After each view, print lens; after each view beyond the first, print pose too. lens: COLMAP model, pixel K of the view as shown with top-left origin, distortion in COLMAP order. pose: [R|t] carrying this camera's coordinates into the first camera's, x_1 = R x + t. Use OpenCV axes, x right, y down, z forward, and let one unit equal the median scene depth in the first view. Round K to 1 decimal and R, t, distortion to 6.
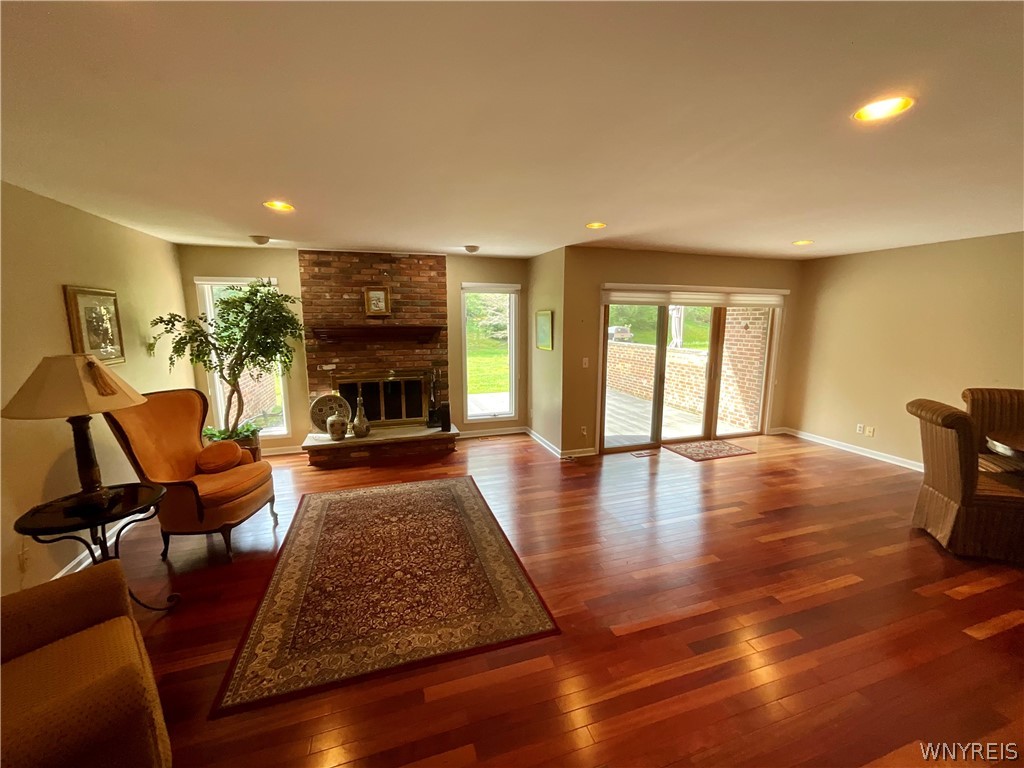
lens RADIAL K [[418.1, 0, 512.0], [0, 418.1, 384.0], [0, 0, 1]] dist [-0.001040, -0.000077]
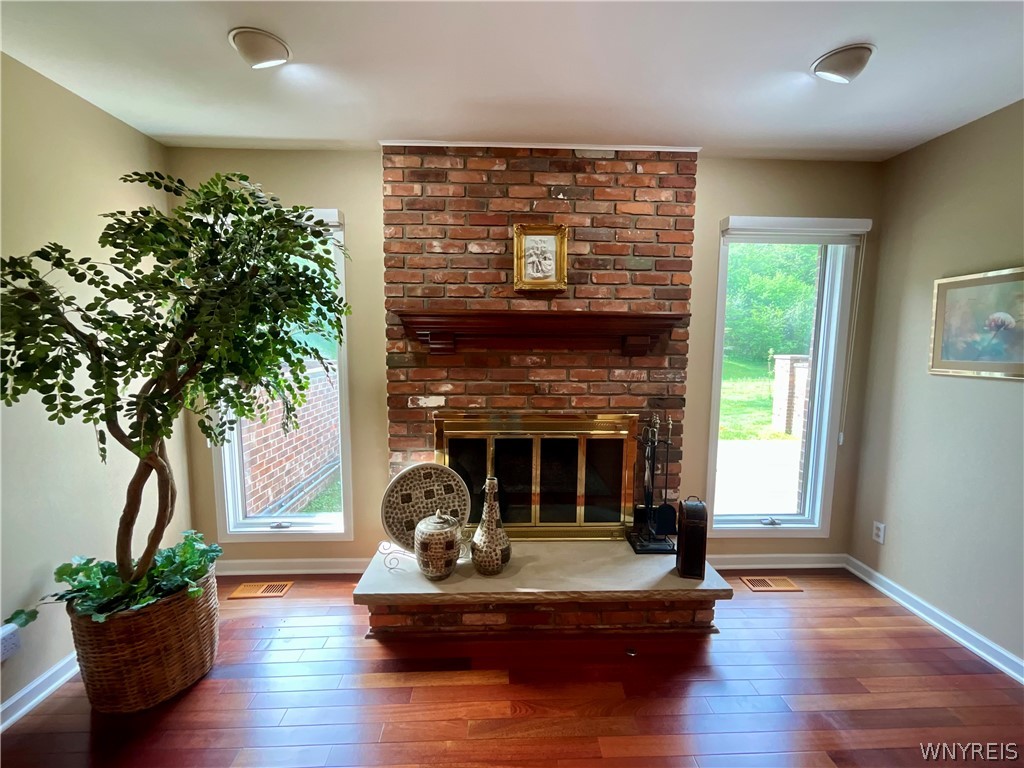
lens RADIAL K [[418.1, 0, 512.0], [0, 418.1, 384.0], [0, 0, 1]] dist [-0.001040, -0.000077]
pose [[0.959867, 0.040468, -0.277519, -0.225650], [-0.052817, 0.997913, -0.037161, -0.047340], [0.275436, 0.050327, 0.960001, 0.582454]]
